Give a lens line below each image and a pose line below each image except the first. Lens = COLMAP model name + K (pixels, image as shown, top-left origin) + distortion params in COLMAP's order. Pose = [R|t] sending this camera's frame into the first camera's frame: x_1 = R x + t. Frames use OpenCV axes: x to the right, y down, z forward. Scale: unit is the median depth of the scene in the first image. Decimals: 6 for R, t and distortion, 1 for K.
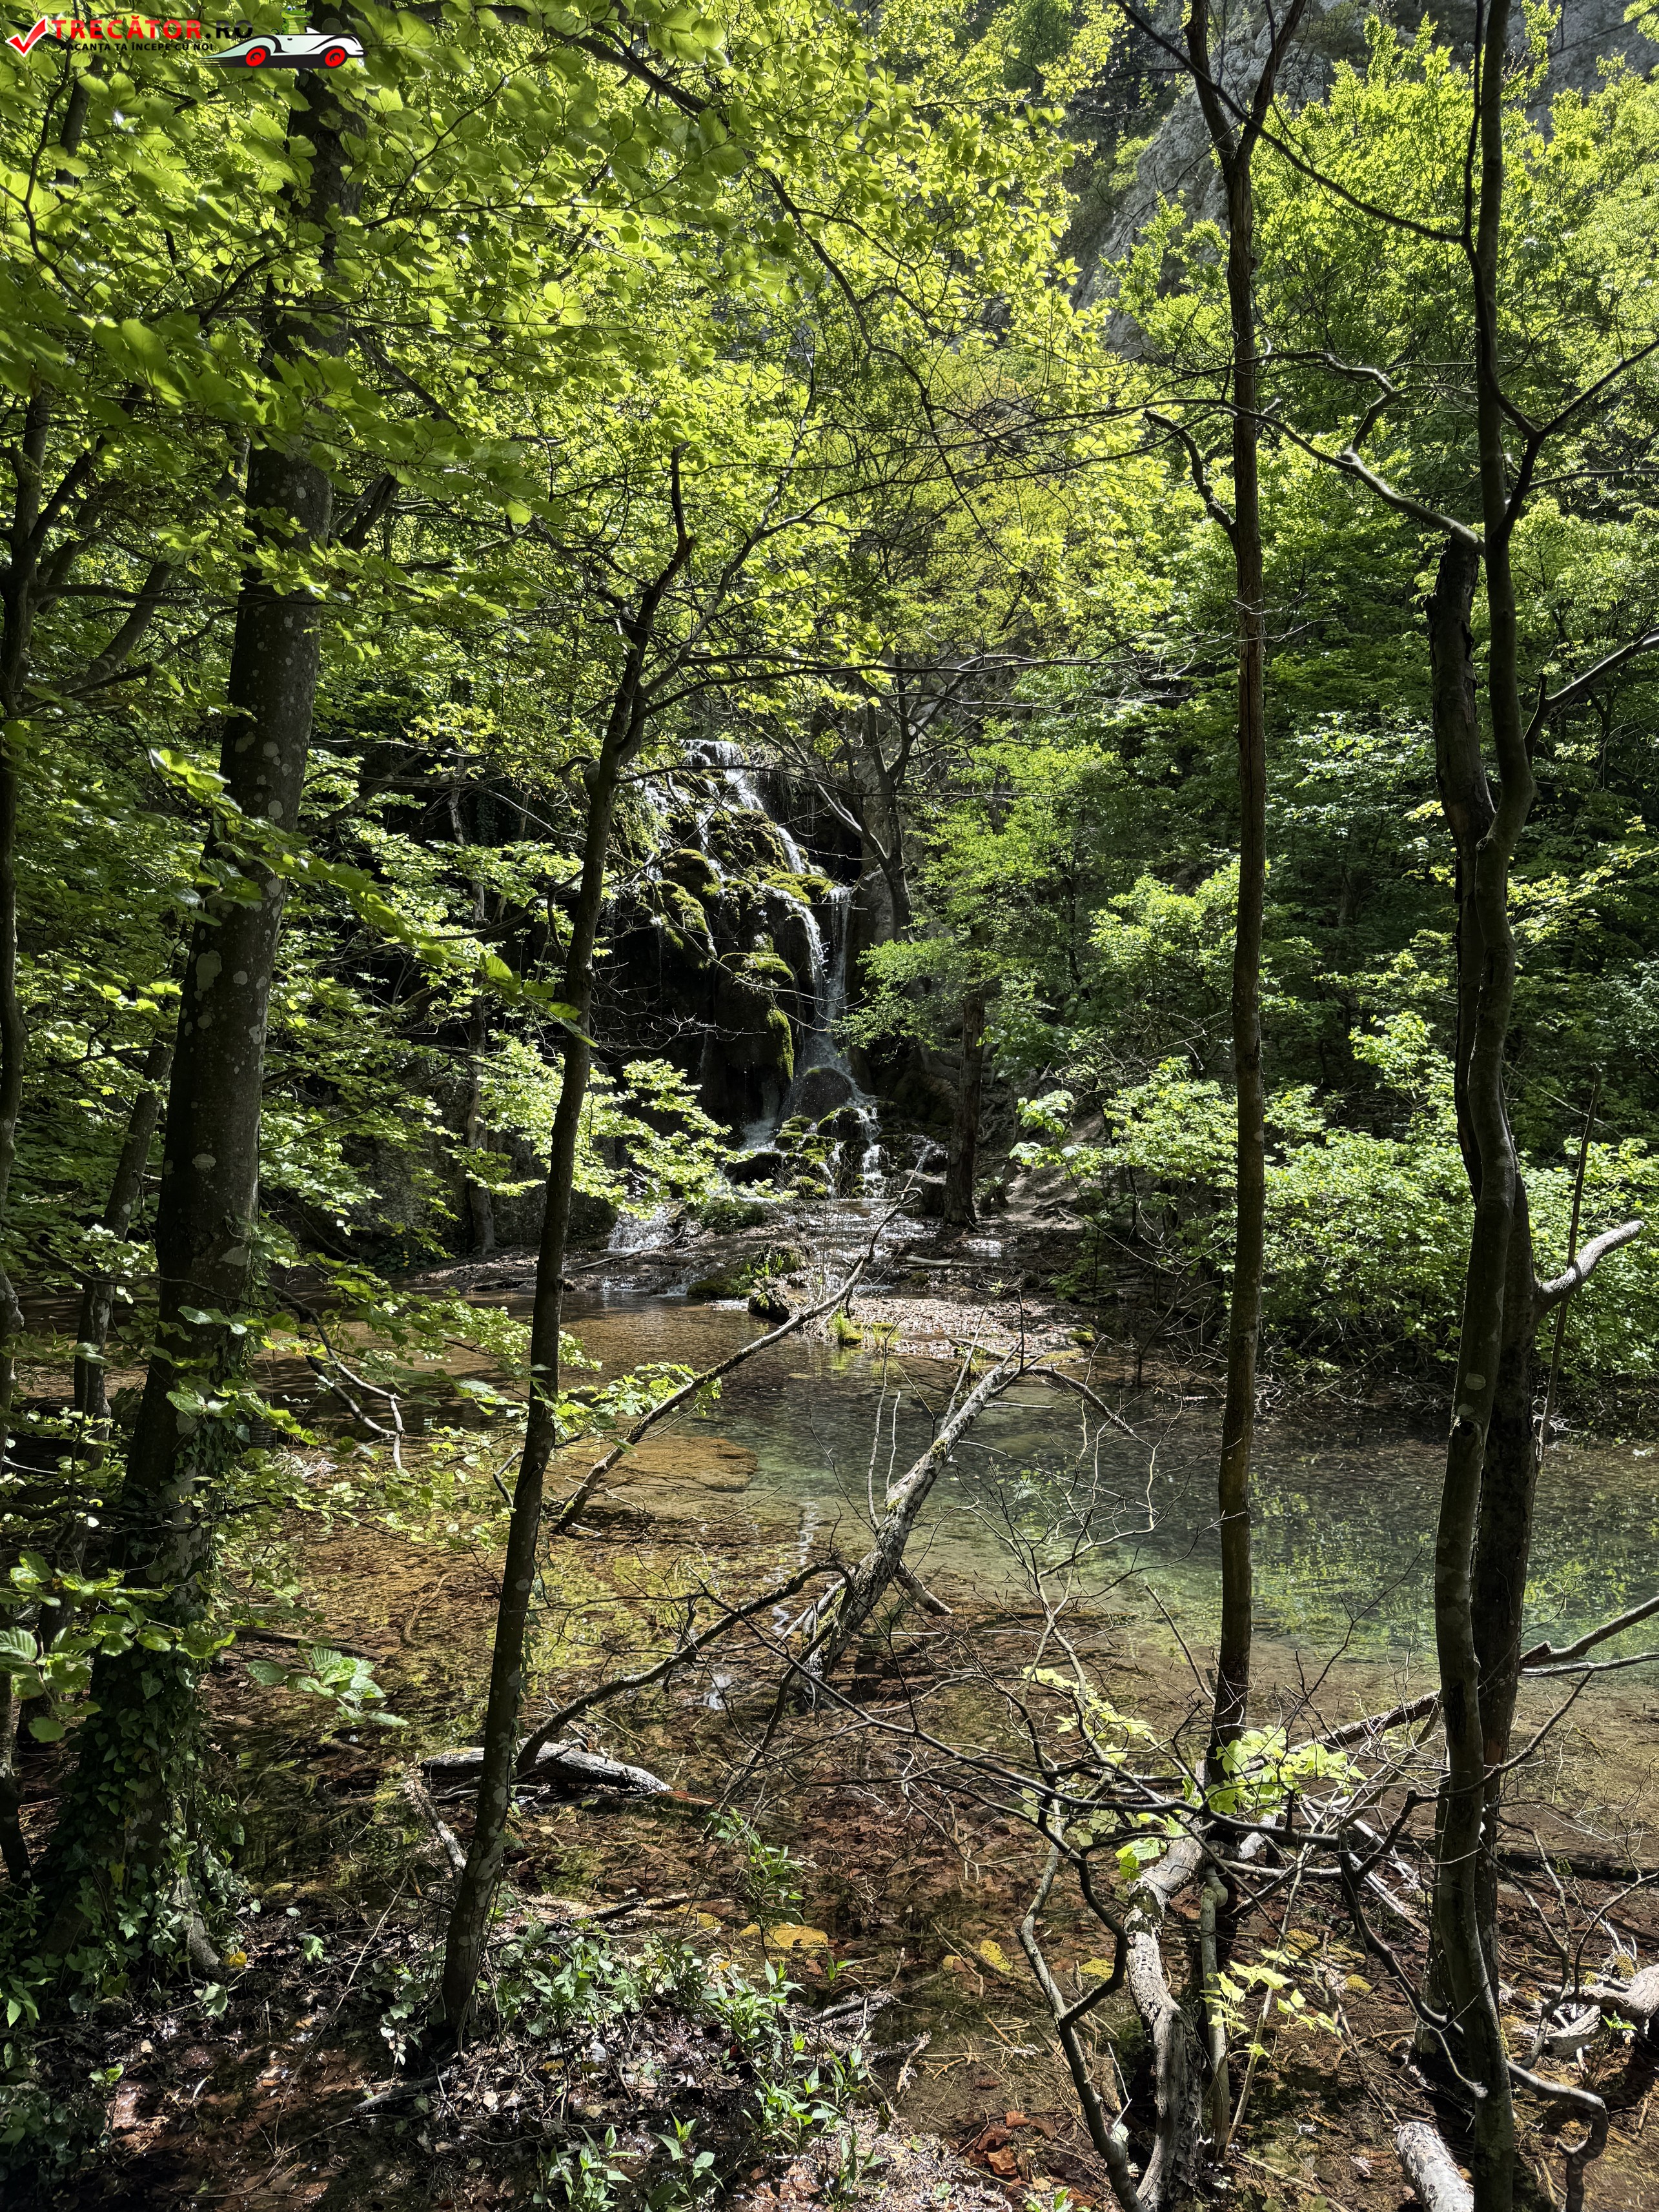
lens RADIAL K [[1555.7, 0, 828.1], [0, 1555.7, 1104.4], [0, 0, 1]] dist [0.100767, -0.149676]
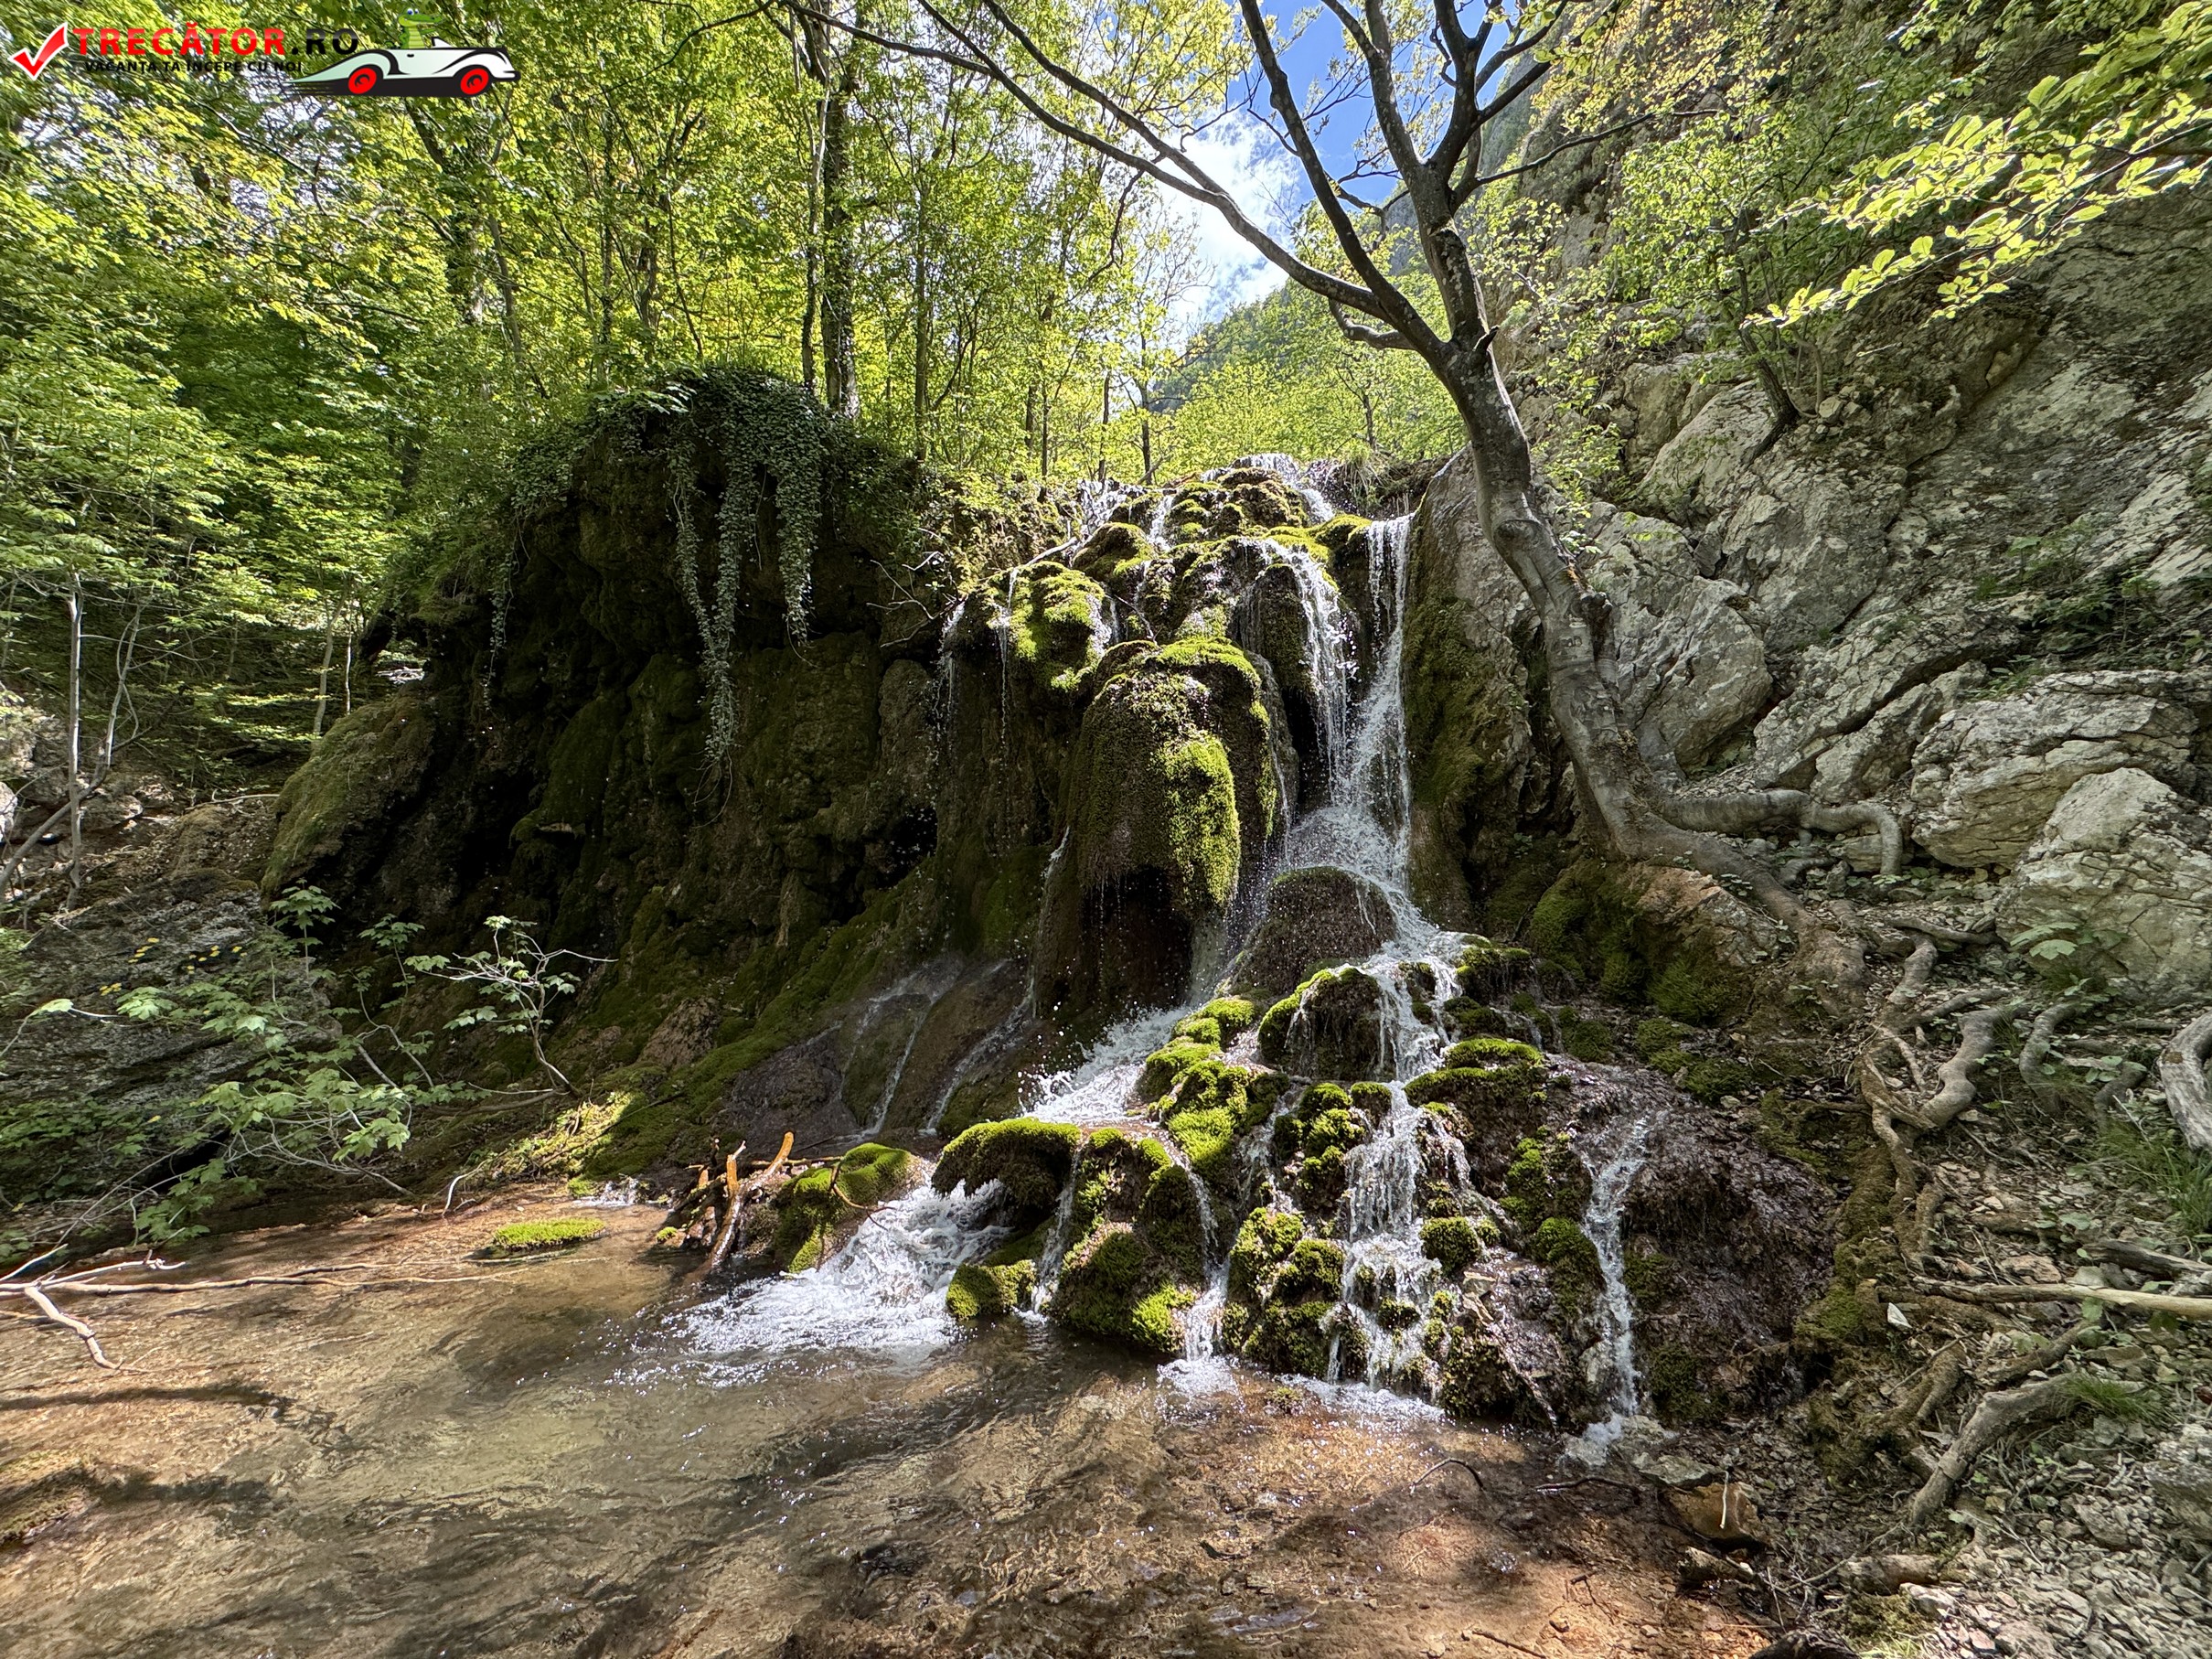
lens RADIAL K [[877.1, 0, 1103.3], [0, 877.1, 825.7], [0, 0, 1]] dist [-0.000990, 0.000336]
pose [[0.861358, -0.107386, -0.496519, 0.091782], [0.027589, 0.985848, -0.165357, 0.001405], [0.507249, 0.128733, 0.852130, 1.169922]]
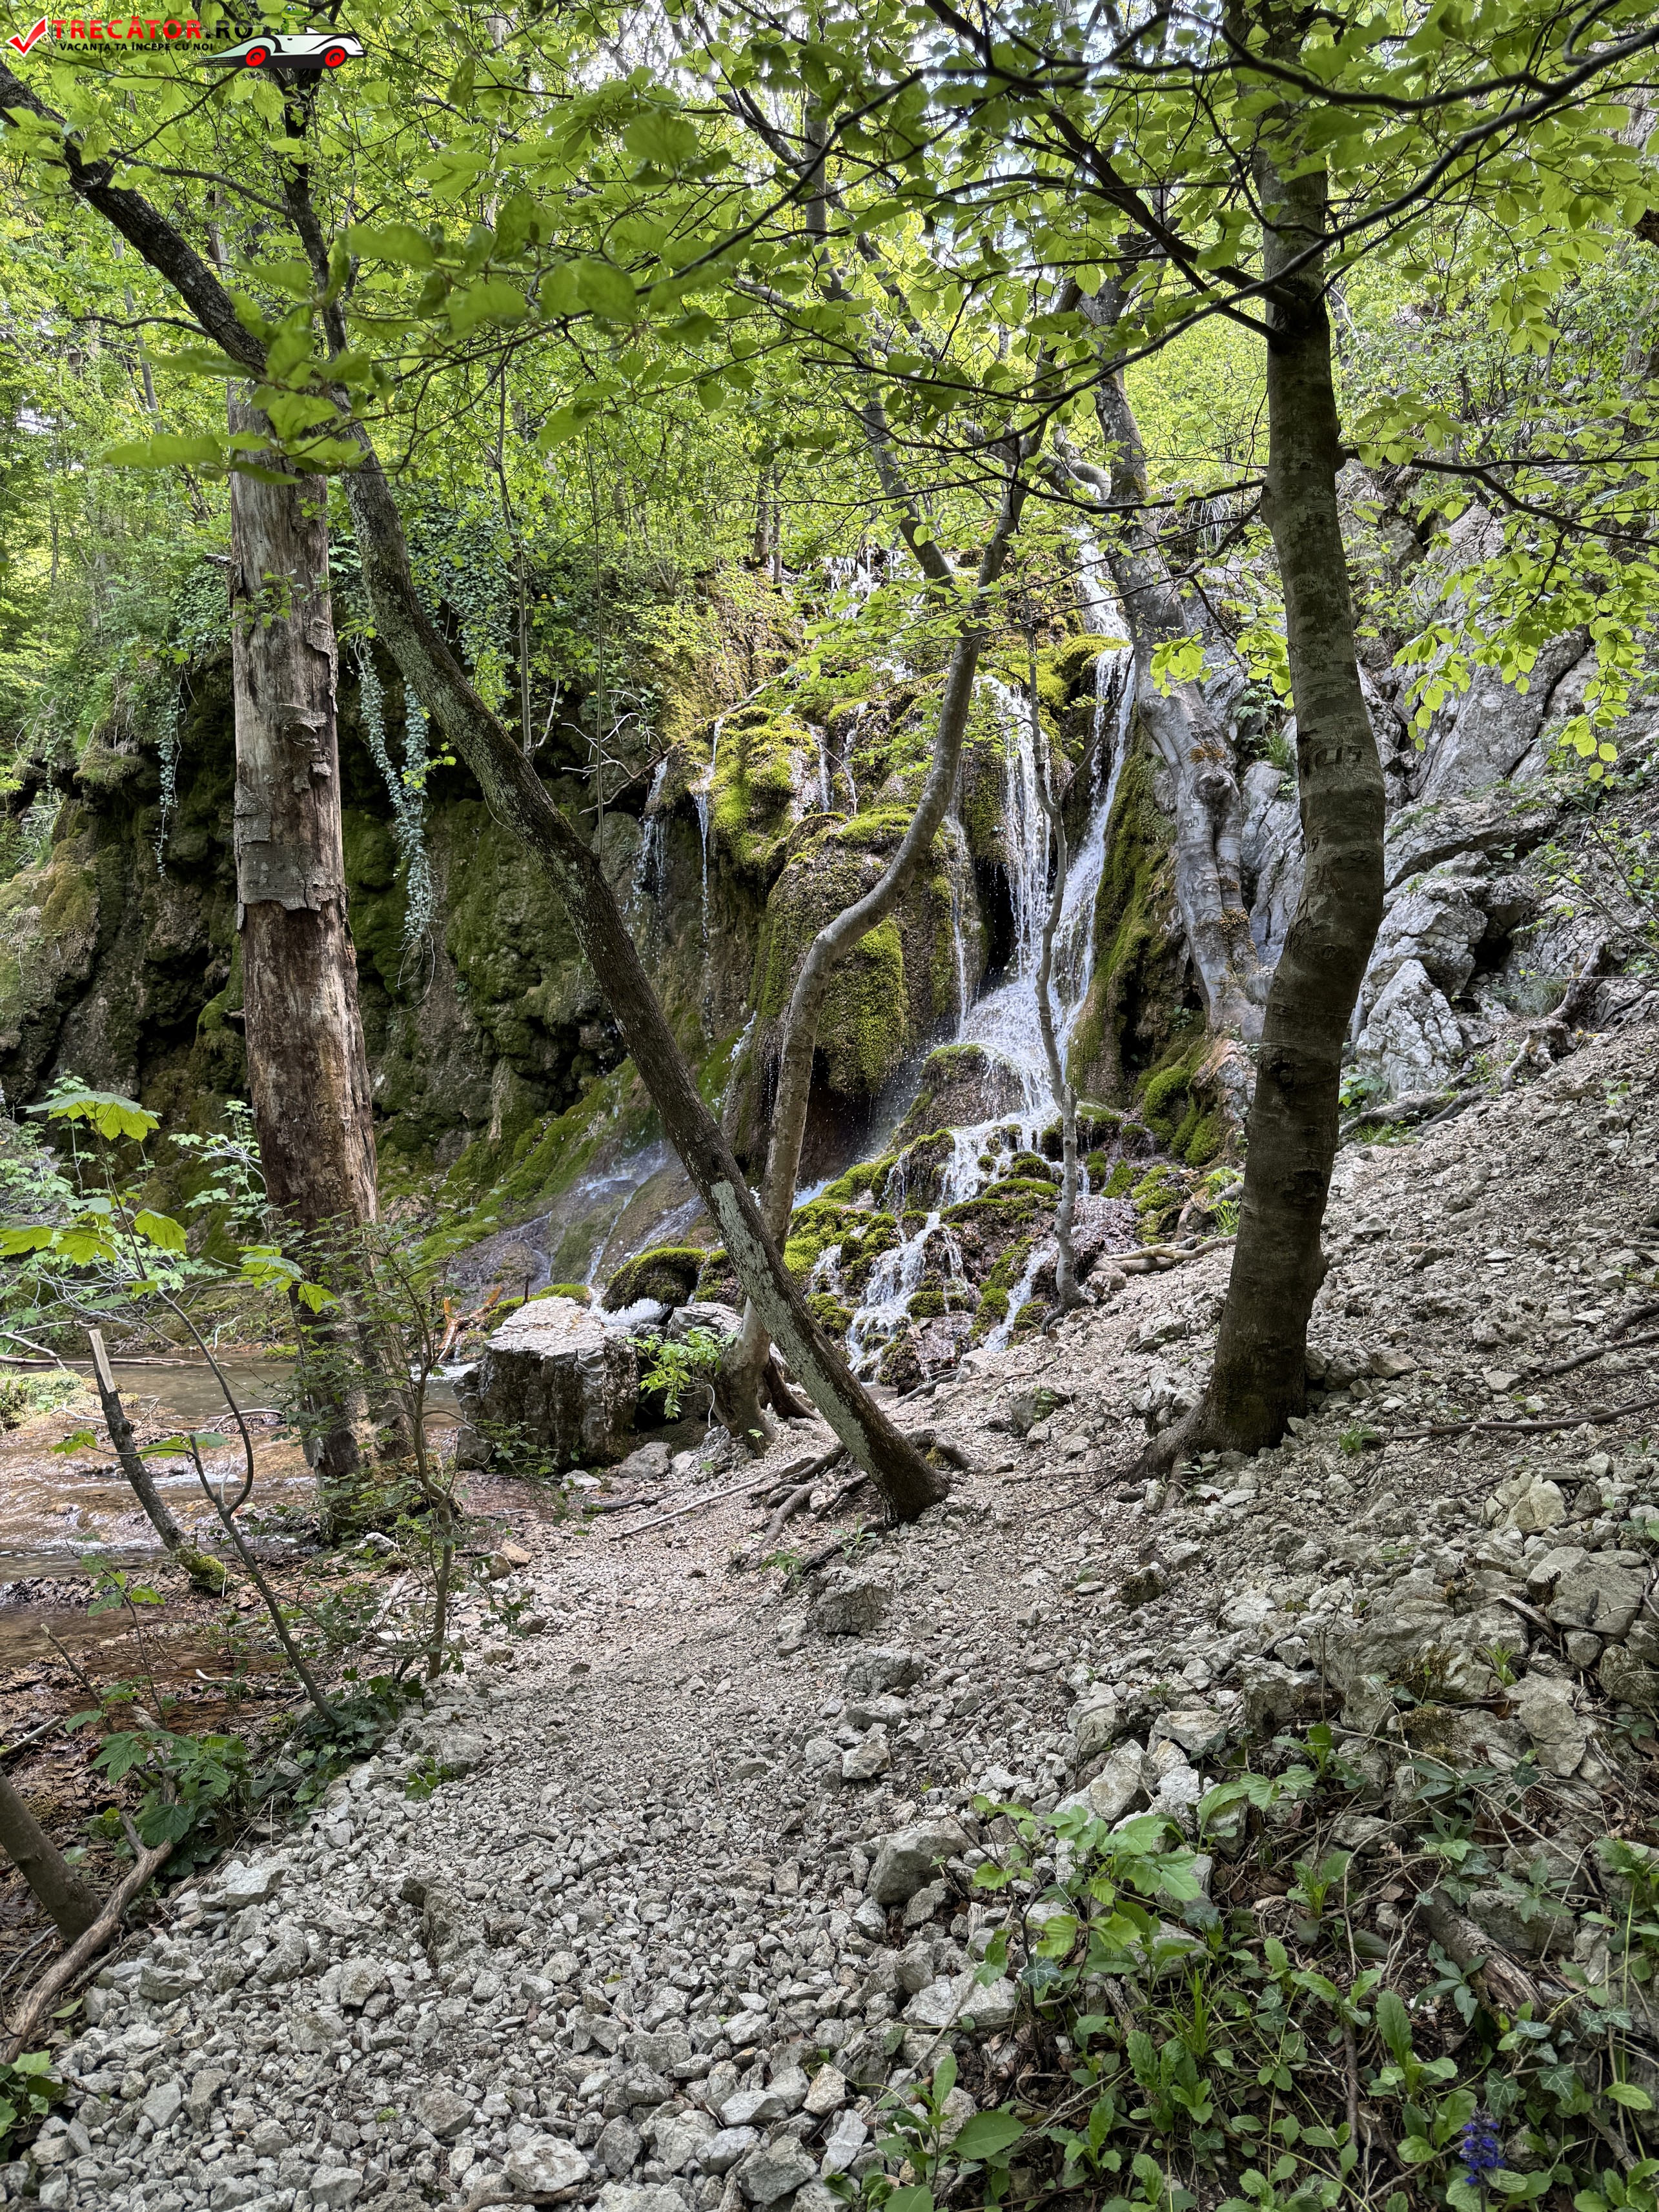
lens RADIAL K [[1529.9, 0, 834.3], [0, 1529.9, 1111.0], [0, 0, 1]] dist [0.178350, -0.366204]
pose [[0.773569, -0.072503, -0.629551, 0.334410], [0.026561, 0.996270, -0.082100, 0.039325], [0.633155, 0.046789, 0.772609, 0.993151]]
